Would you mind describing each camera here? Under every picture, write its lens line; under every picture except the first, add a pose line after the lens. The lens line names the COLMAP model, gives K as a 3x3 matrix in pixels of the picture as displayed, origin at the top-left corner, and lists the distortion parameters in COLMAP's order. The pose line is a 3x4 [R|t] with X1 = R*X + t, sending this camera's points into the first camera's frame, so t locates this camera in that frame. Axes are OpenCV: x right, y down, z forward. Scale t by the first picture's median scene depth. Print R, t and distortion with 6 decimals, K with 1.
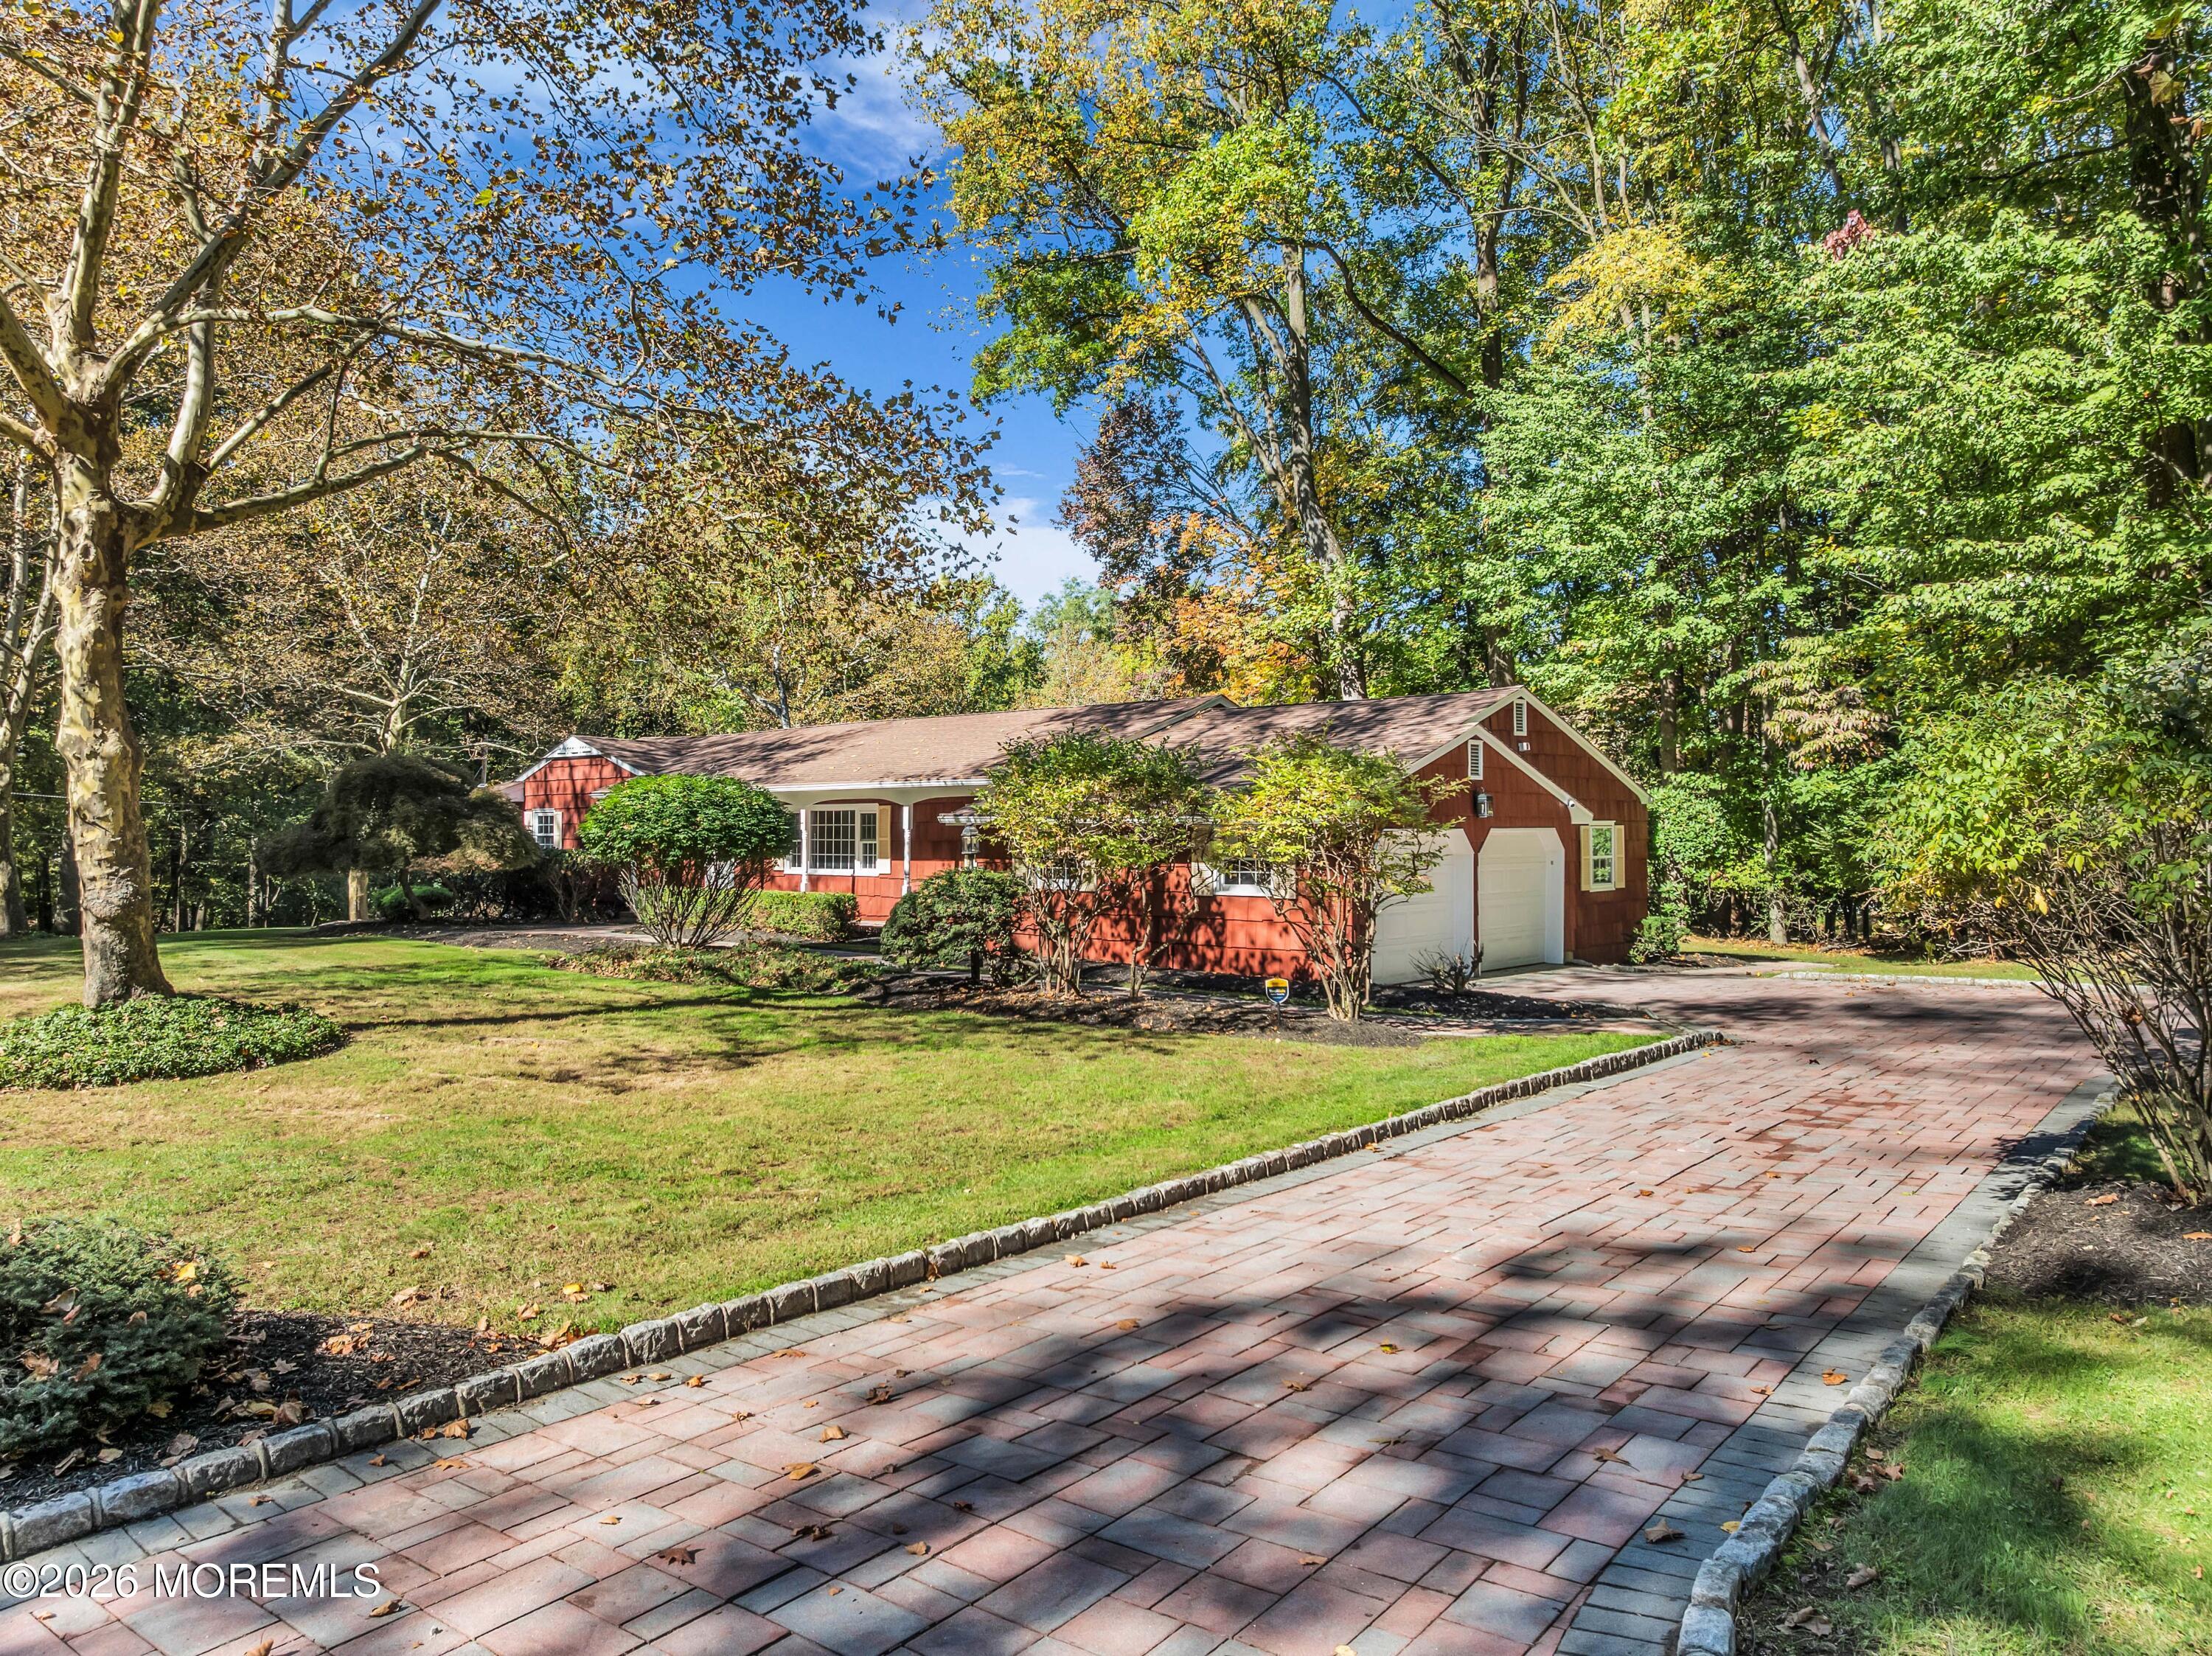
lens RADIAL K [[1595.2, 0, 1115.2], [0, 1595.2, 821.8], [0, 0, 1]] dist [-0.038627, 0.003369]
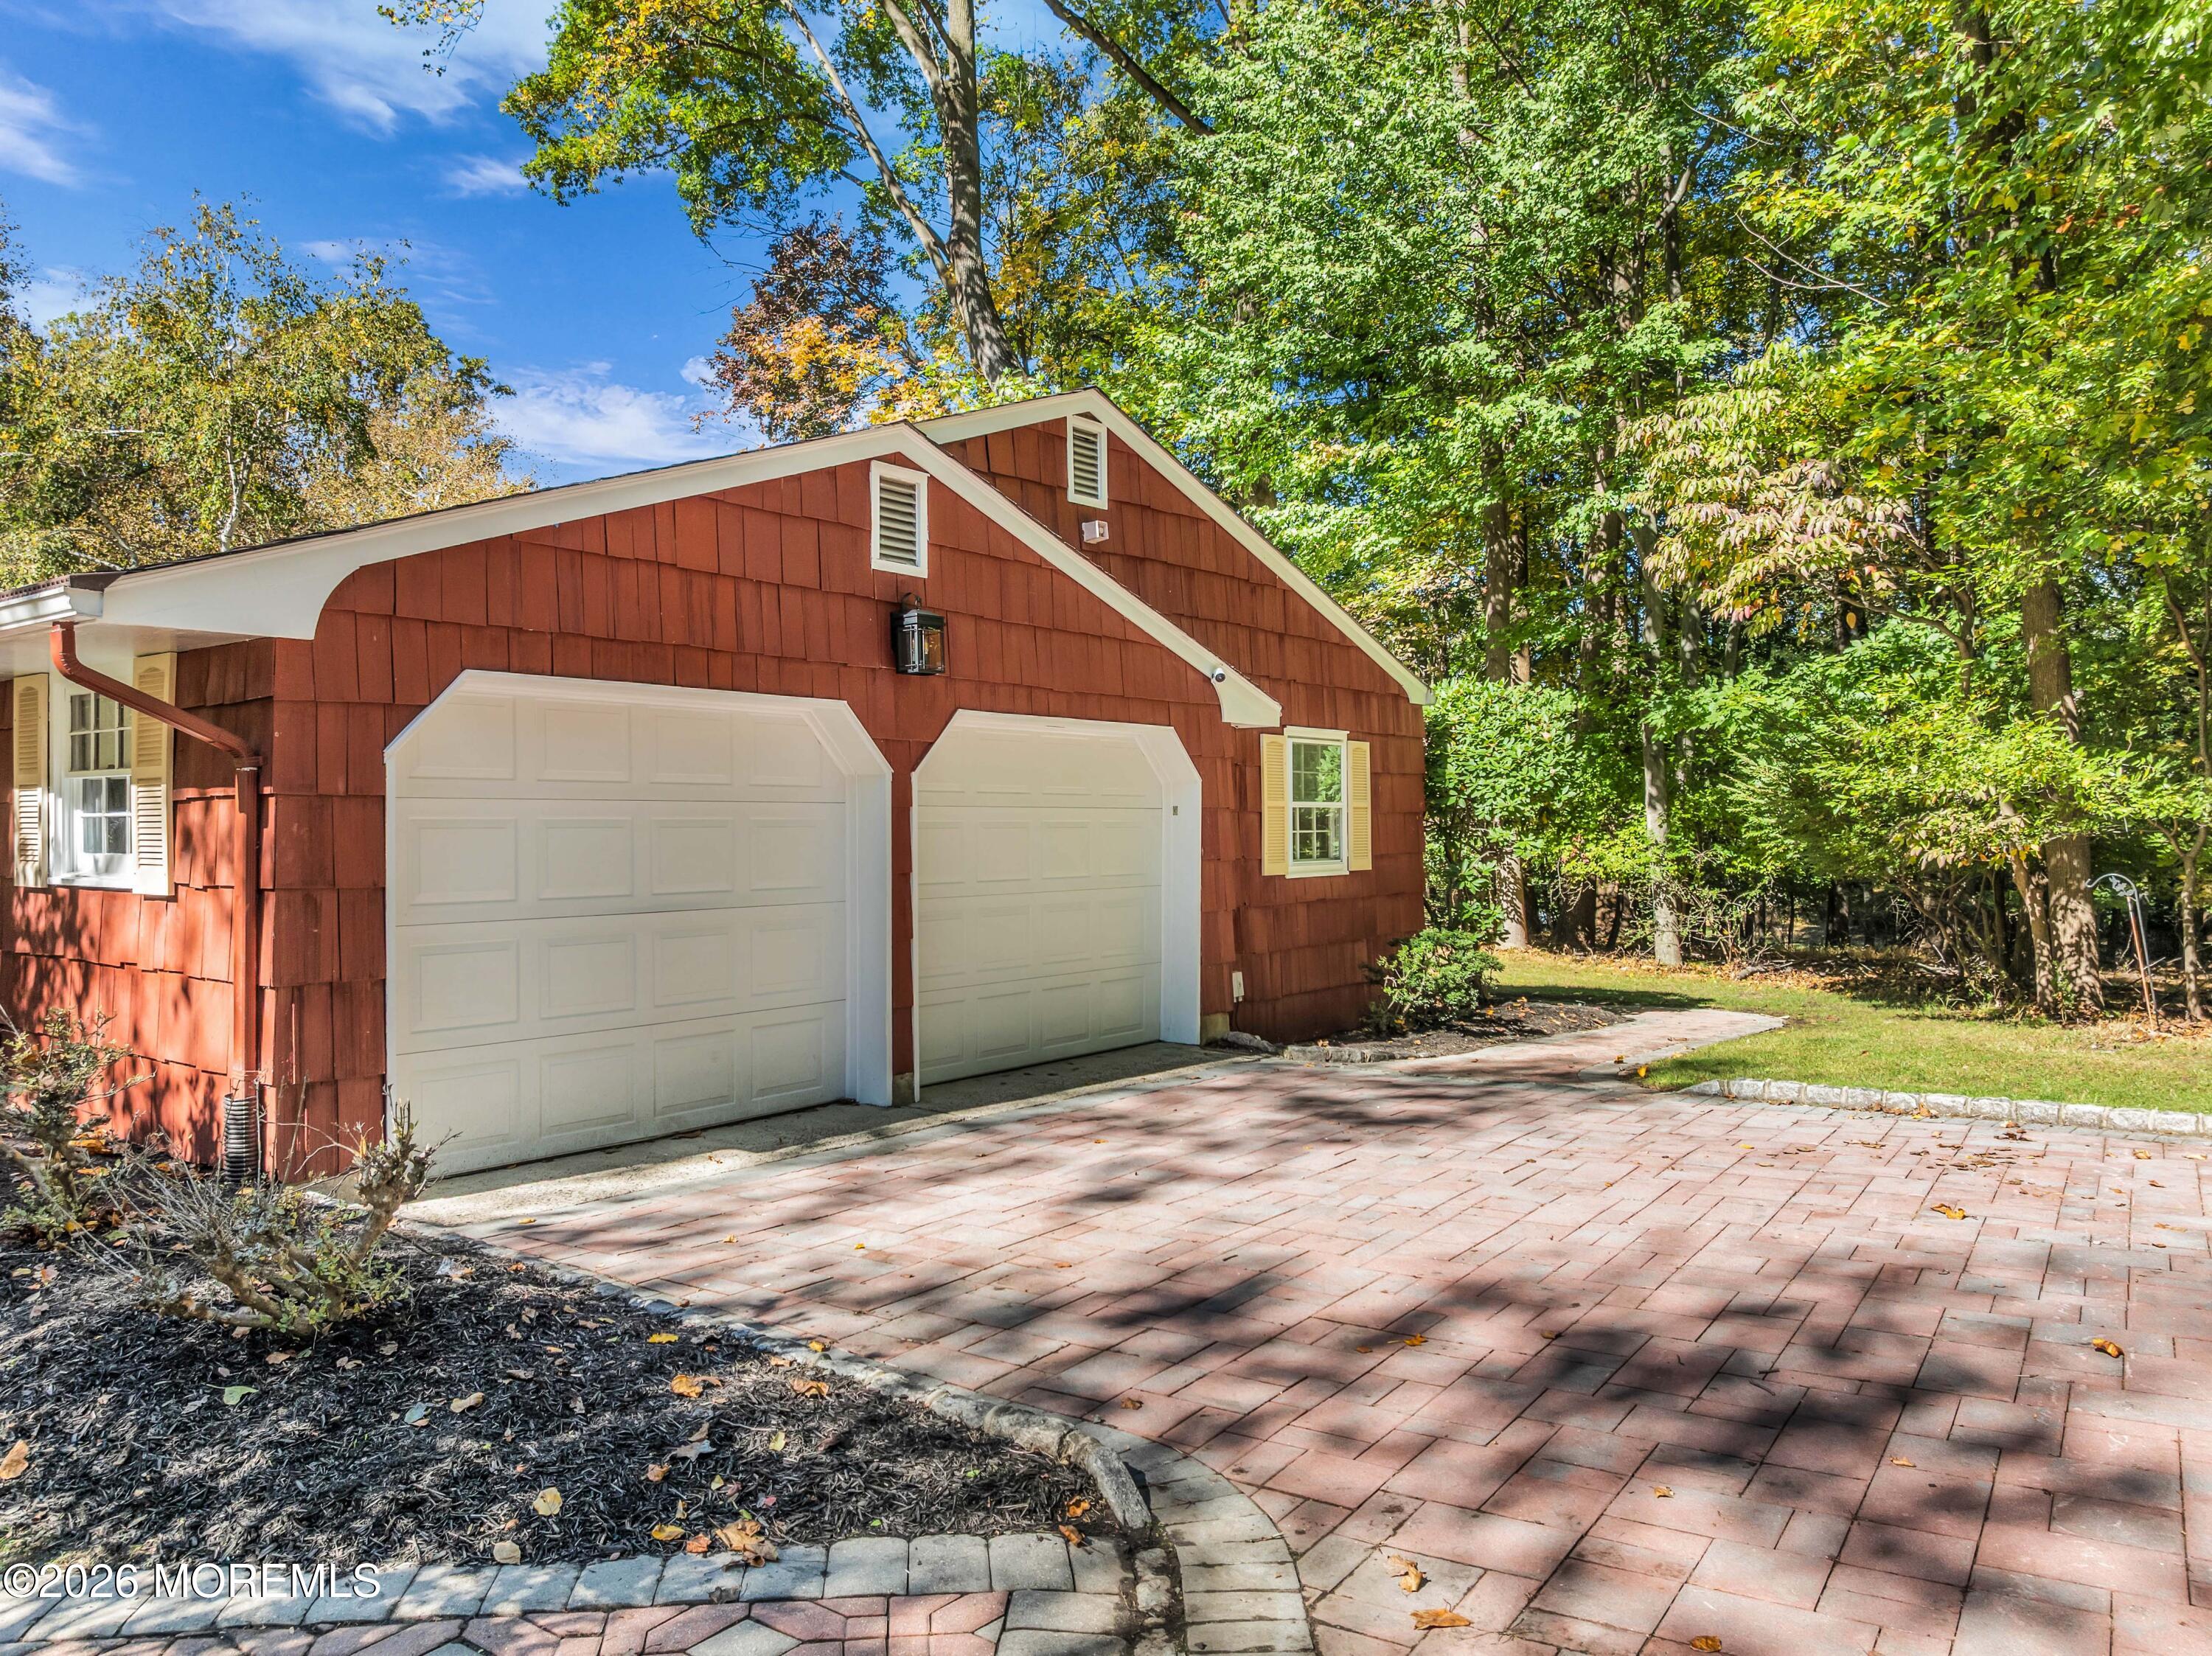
lens RADIAL K [[1595.2, 0, 1114.4], [0, 1595.2, 827.8], [0, 0, 1]] dist [-0.038627, 0.003369]
pose [[0.997615, -0.000803, 0.069014, 0.211078], [0.000380, 0.999981, 0.006146, 0.025938], [-0.069018, -0.006105, 0.997597, 0.523492]]
